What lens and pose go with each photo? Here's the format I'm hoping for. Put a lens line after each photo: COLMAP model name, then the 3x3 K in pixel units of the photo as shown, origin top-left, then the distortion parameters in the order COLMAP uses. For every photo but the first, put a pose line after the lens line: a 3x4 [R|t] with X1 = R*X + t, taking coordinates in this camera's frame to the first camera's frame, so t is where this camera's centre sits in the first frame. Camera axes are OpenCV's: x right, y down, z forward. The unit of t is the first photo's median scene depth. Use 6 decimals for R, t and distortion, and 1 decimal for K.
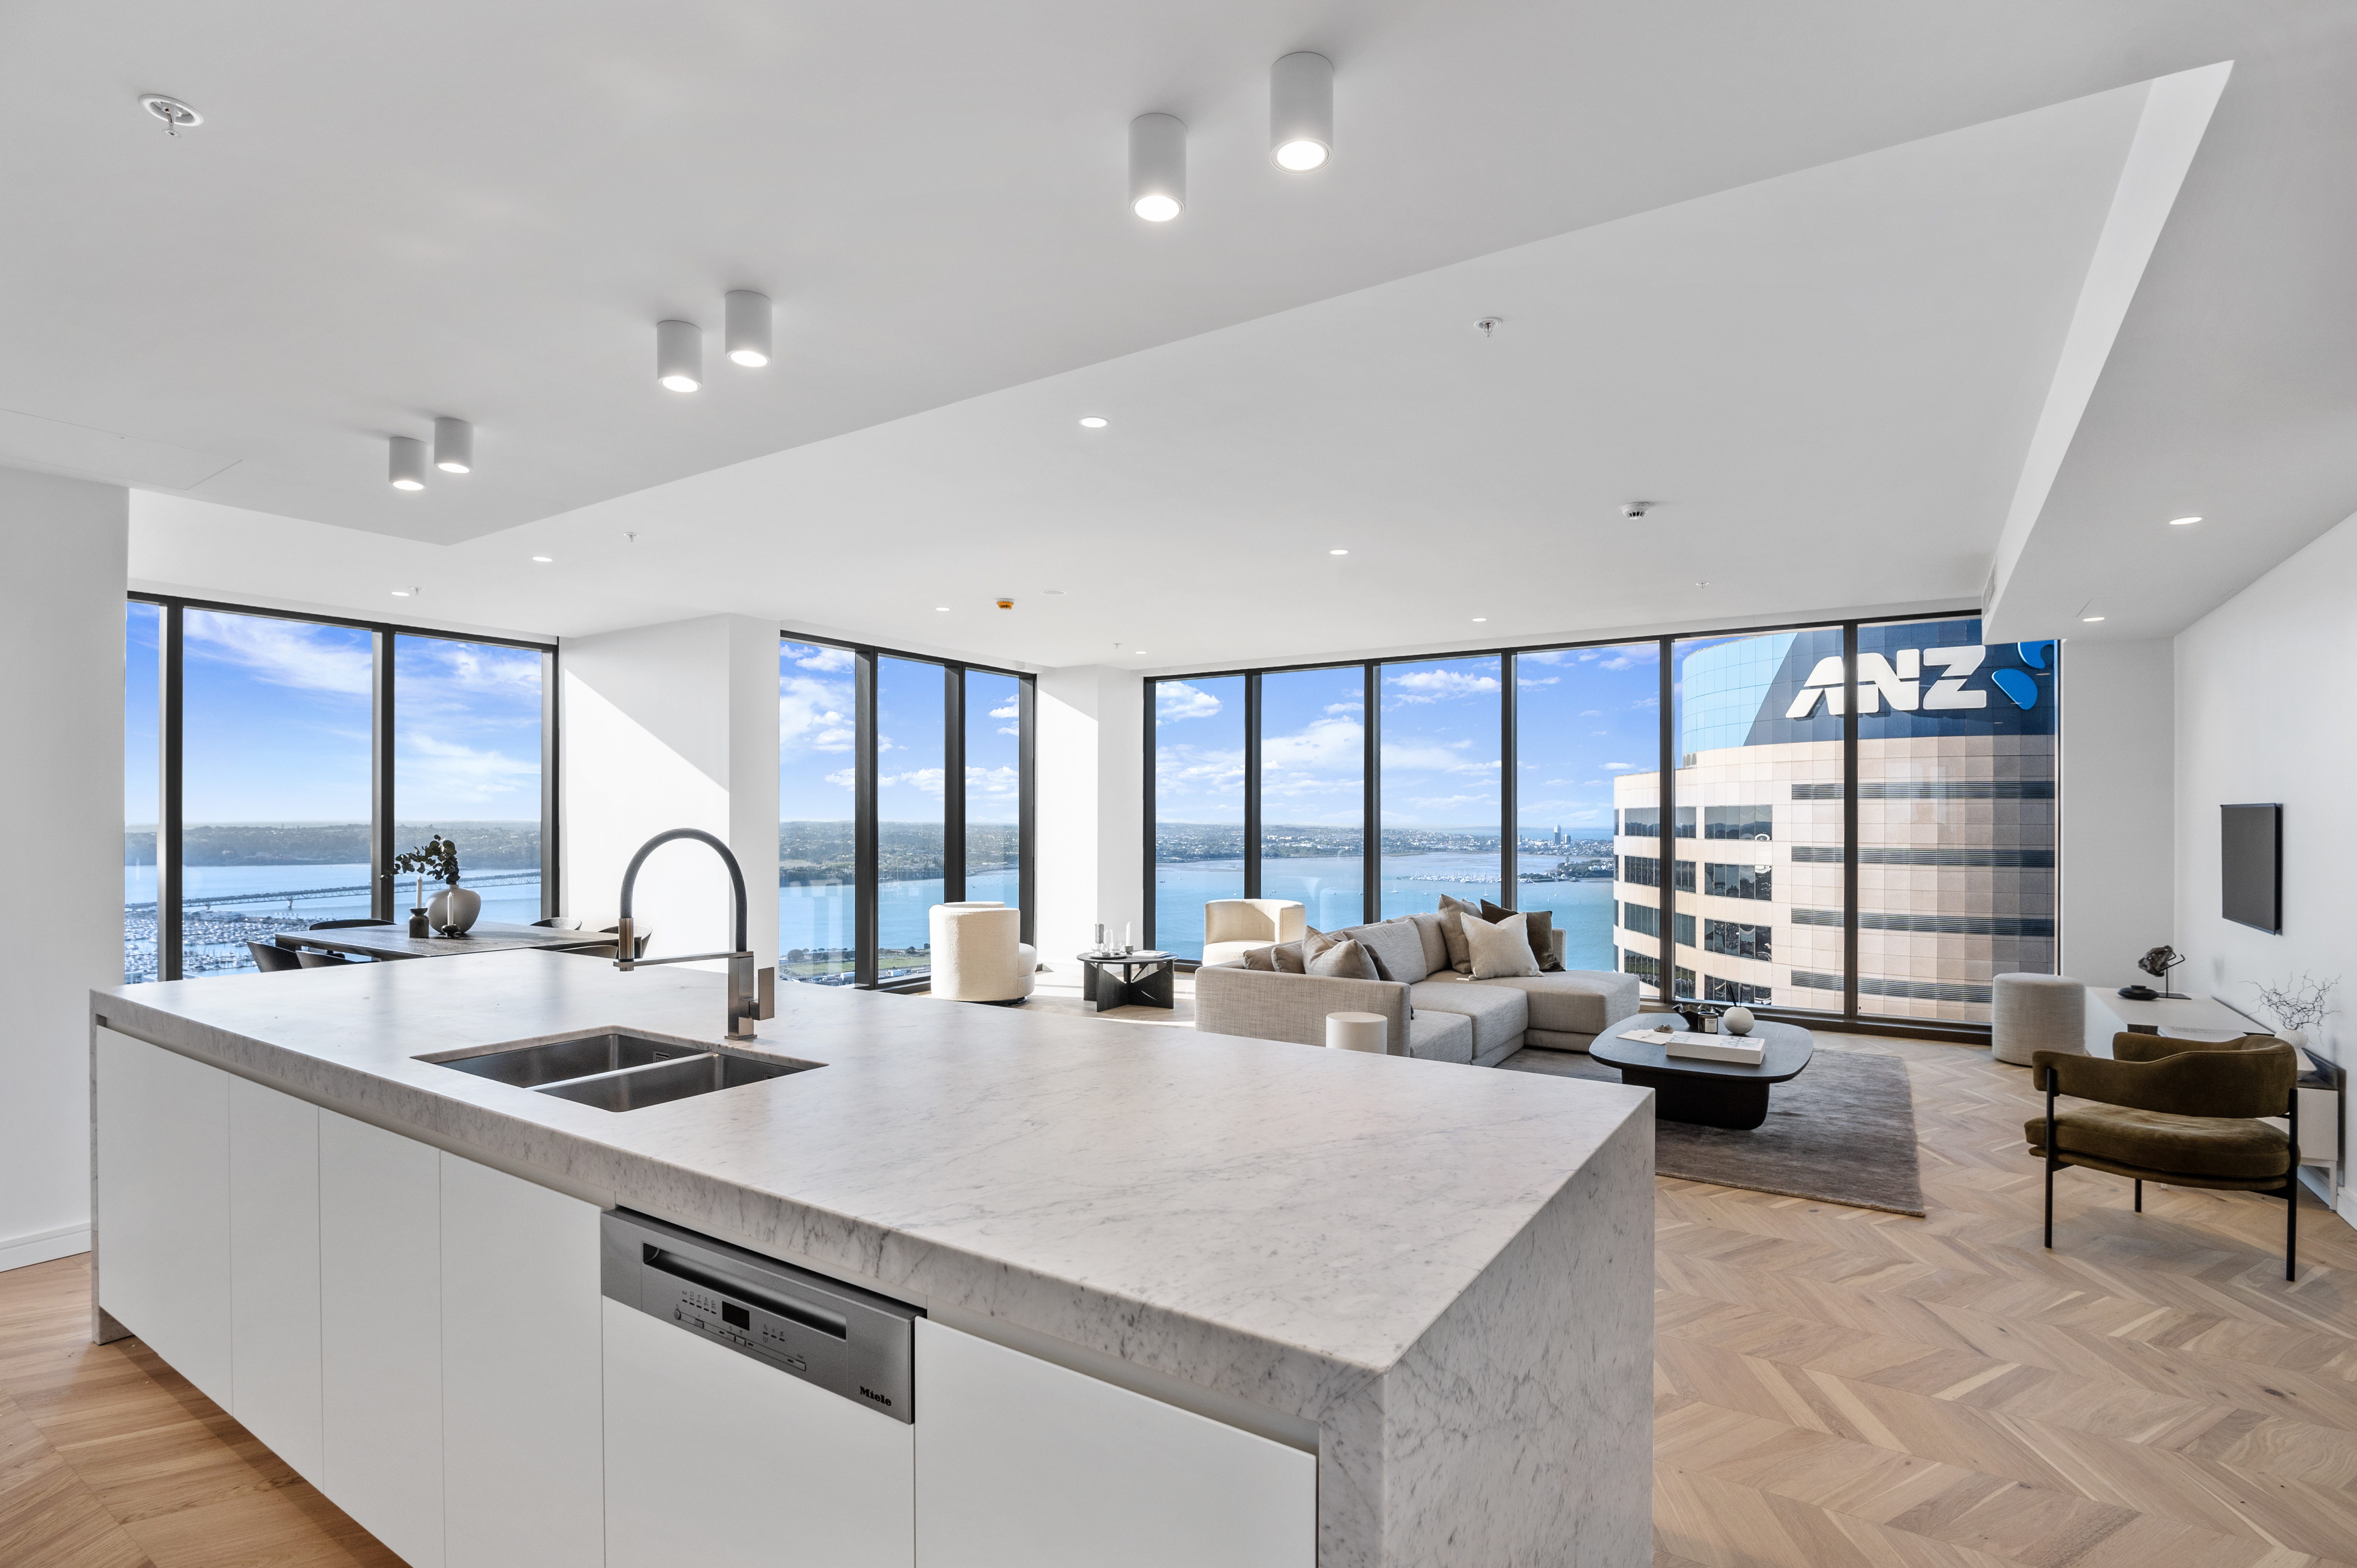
lens RADIAL K [[1104.6, 0, 1177.6], [0, 1104.6, 800.4], [0, 0, 1]] dist [-0.011578, -0.001165]
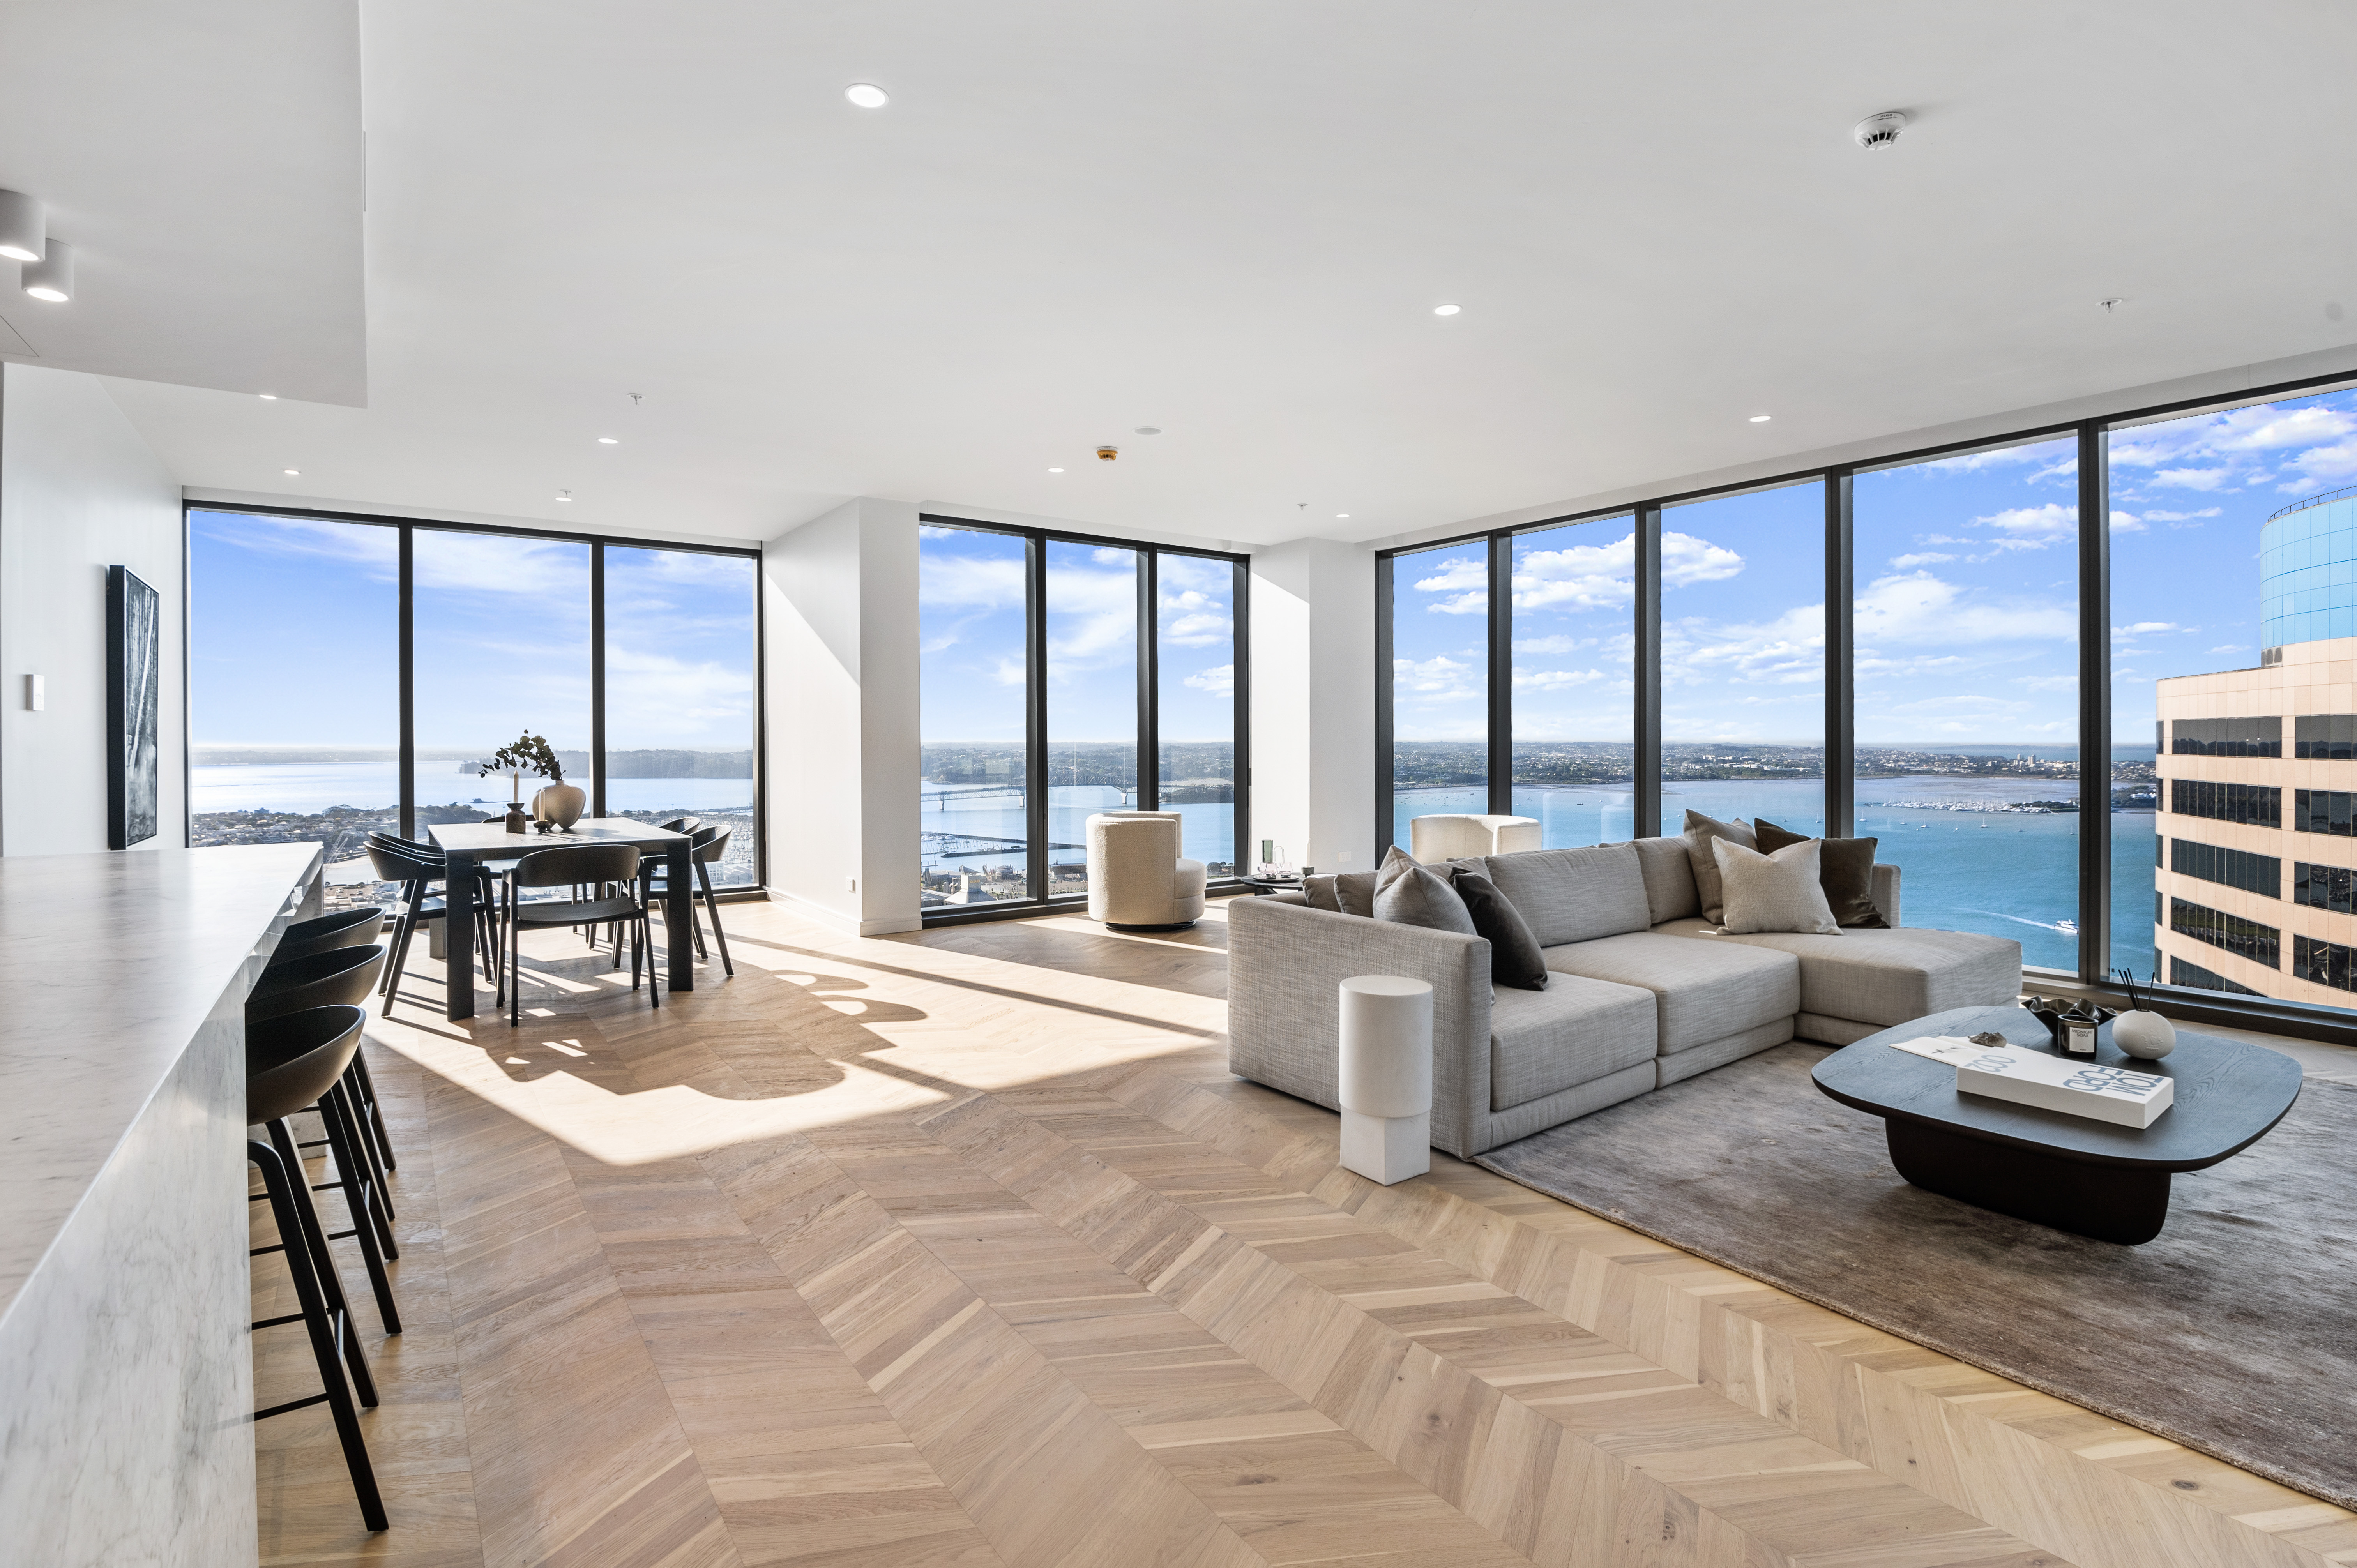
lens RADIAL K [[1102.0, 0, 1182.0], [0, 1102.0, 736.2], [0, 0, 1]] dist [-0.018816, 0.000277]
pose [[0.936164, -0.005365, -0.351523, 0.186481], [0.010314, 0.999872, 0.012207, 0.026417], [0.351413, -0.015053, 0.936100, 0.234606]]
